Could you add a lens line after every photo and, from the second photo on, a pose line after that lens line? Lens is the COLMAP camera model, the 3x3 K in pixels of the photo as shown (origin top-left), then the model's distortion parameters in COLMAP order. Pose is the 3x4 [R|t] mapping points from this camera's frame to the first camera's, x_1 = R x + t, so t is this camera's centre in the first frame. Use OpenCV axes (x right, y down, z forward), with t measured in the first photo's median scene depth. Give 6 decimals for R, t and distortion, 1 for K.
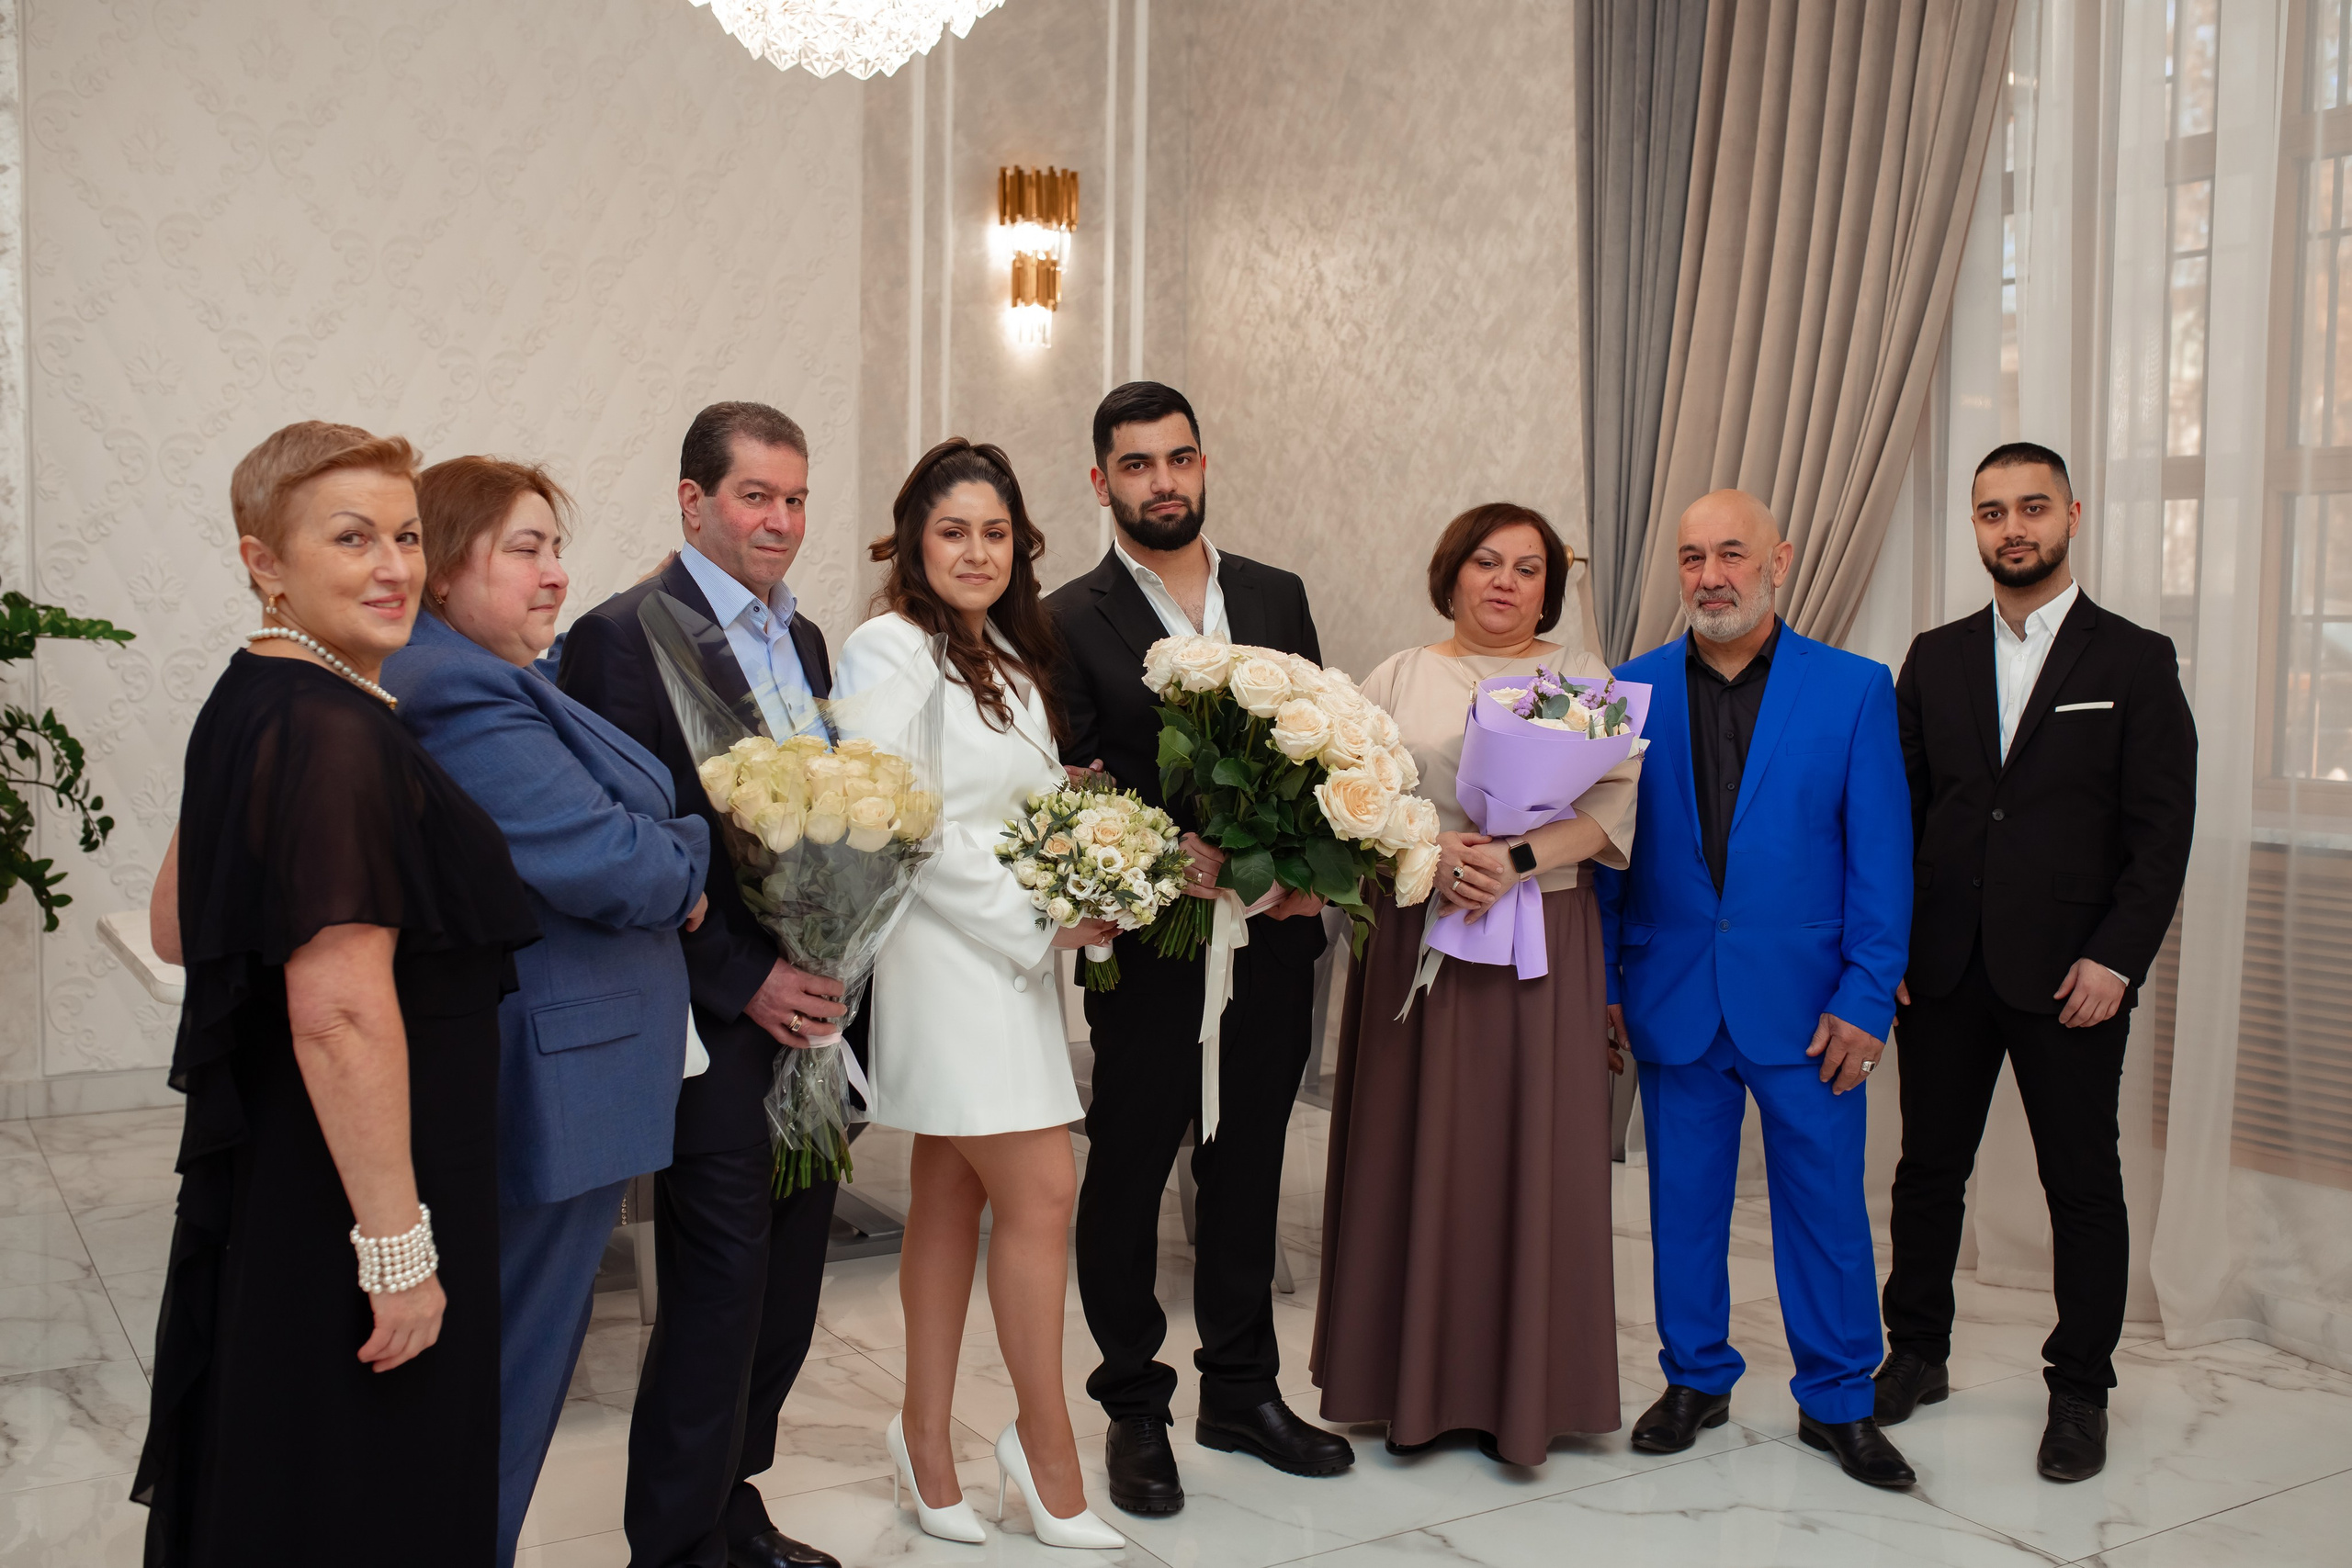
lens RADIAL K [[2243.8, 0, 1176.0], [0, 2243.8, 784.0], [0, 0, 1]] dist [-0.060448, 0.098675]
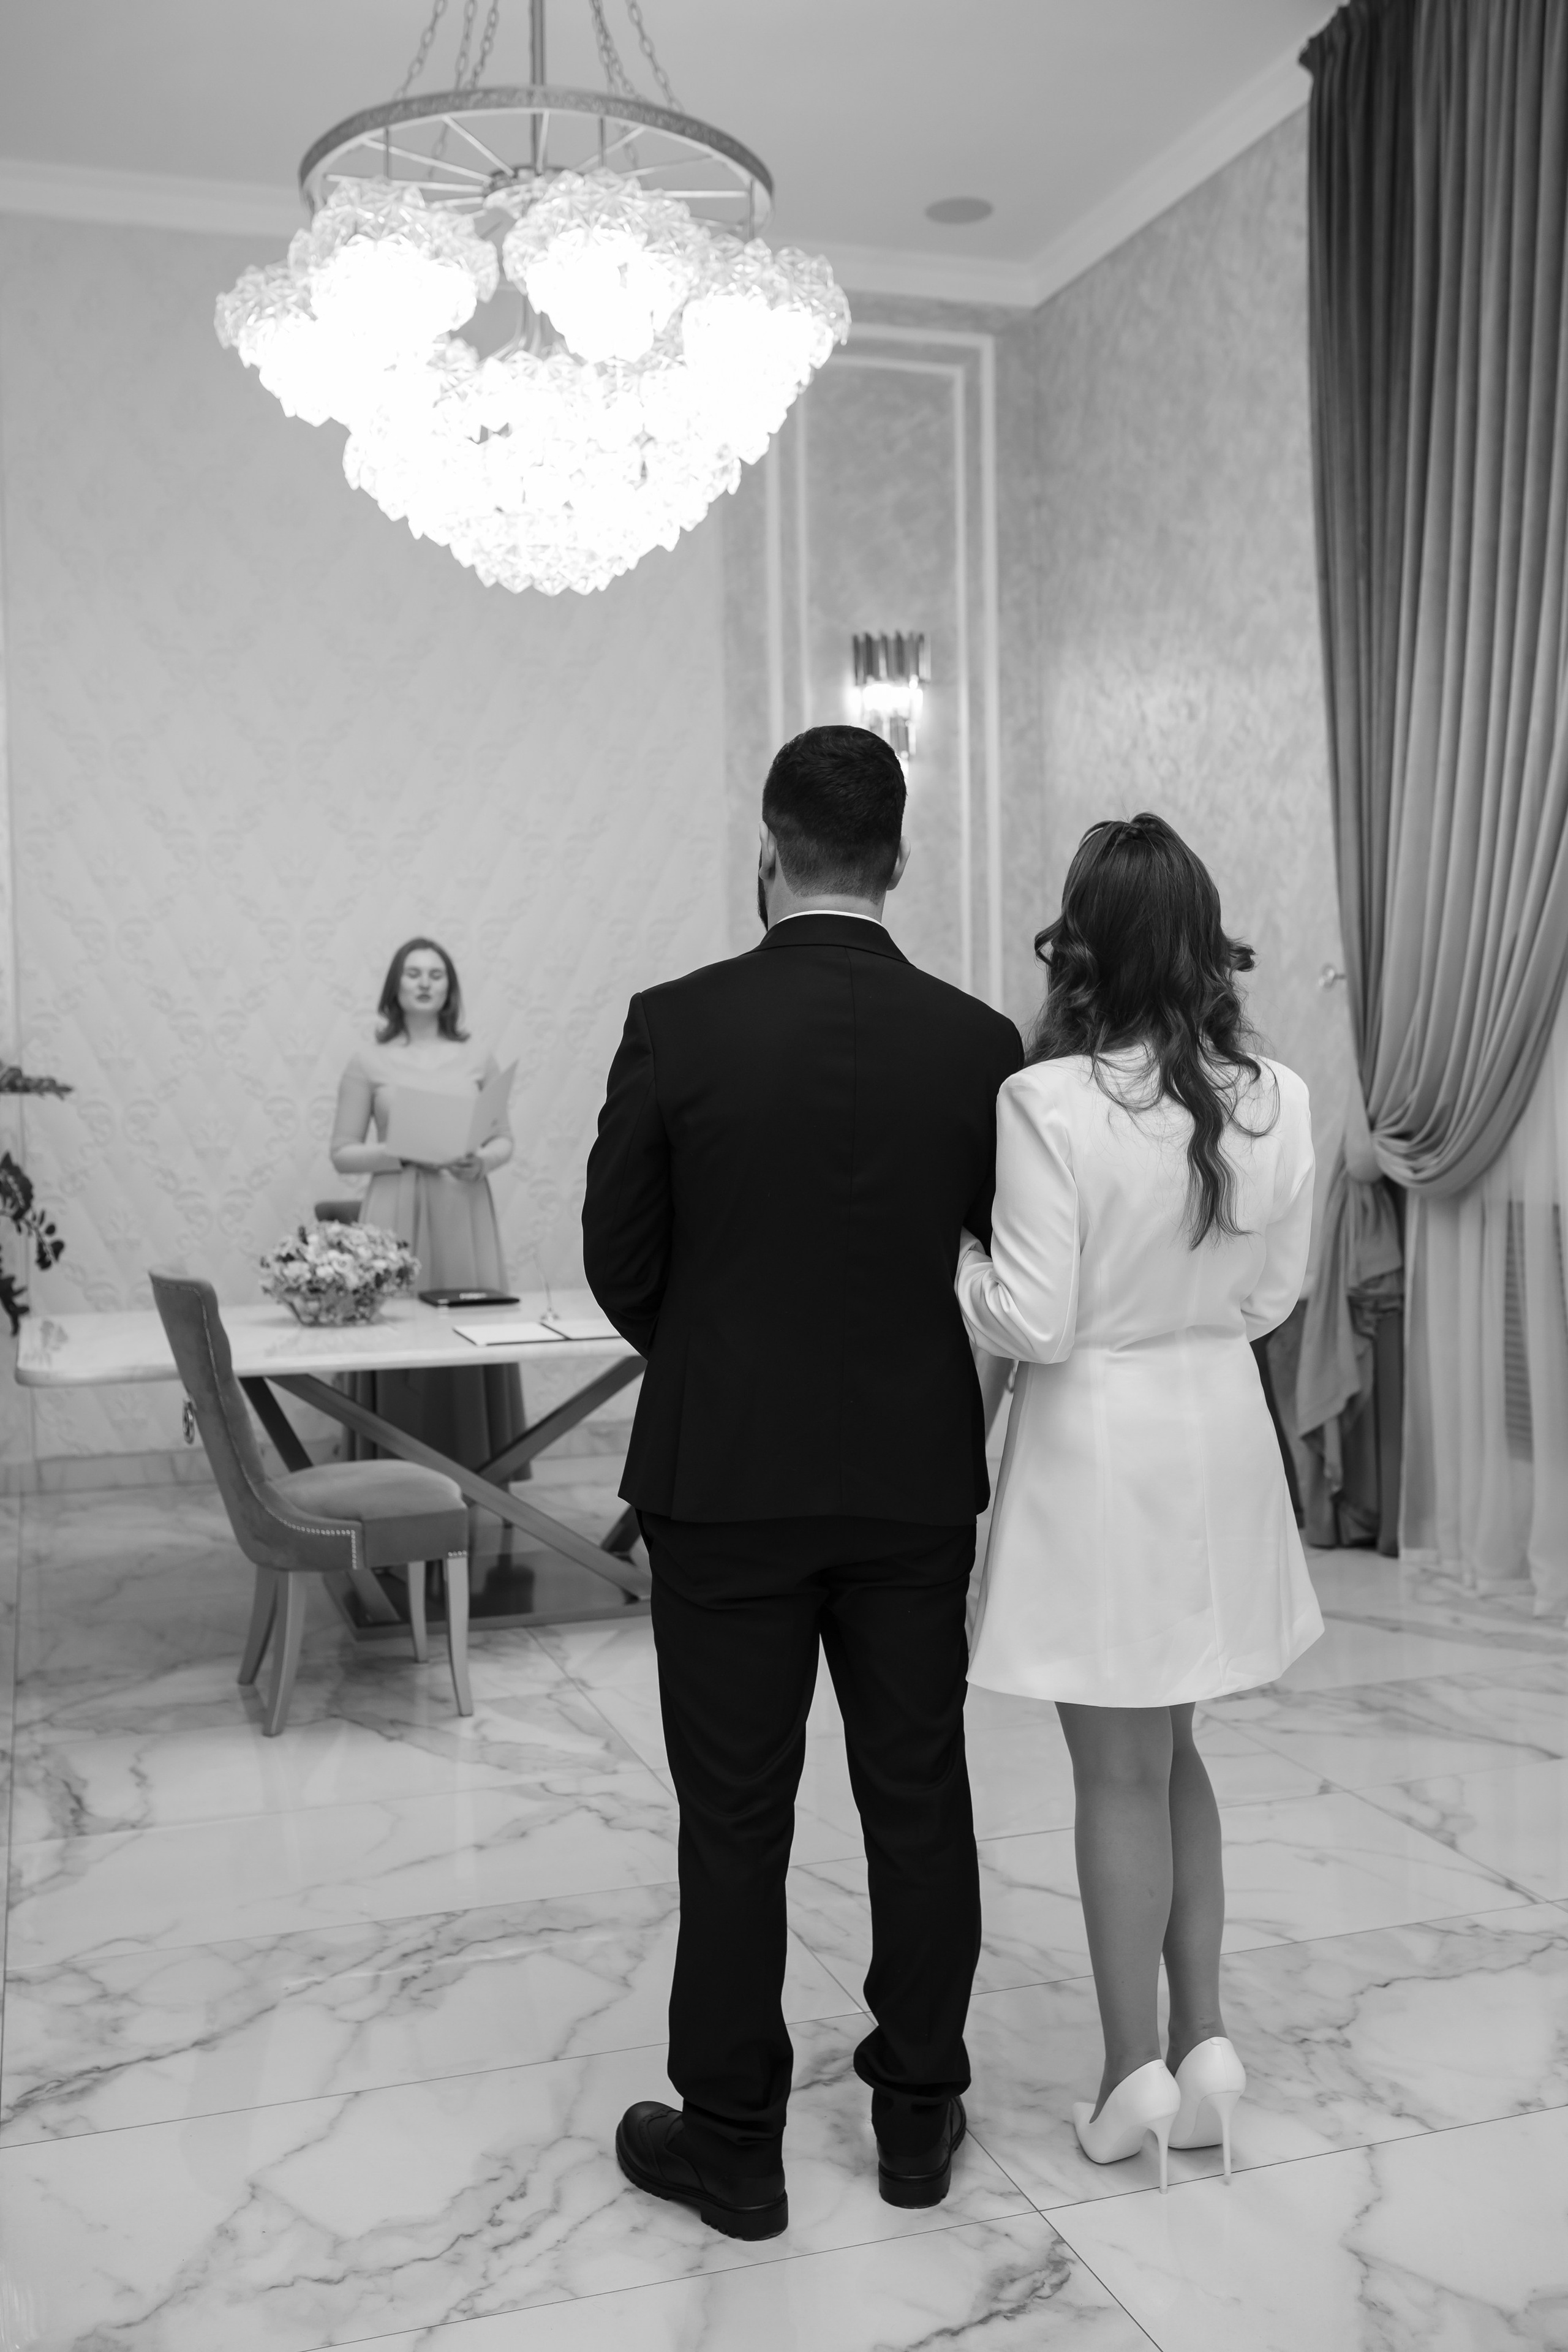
lens RADIAL K [[2244.1, 0, 784.0], [0, 2244.1, 1176.0], [0, 0, 1]] dist [-0.060448, 0.098675]
pose [[0.972170, -0.020682, -0.233362, 0.145712], [0.017225, 0.999710, -0.016841, 0.005330], [0.233643, 0.012353, 0.972244, -0.066462]]
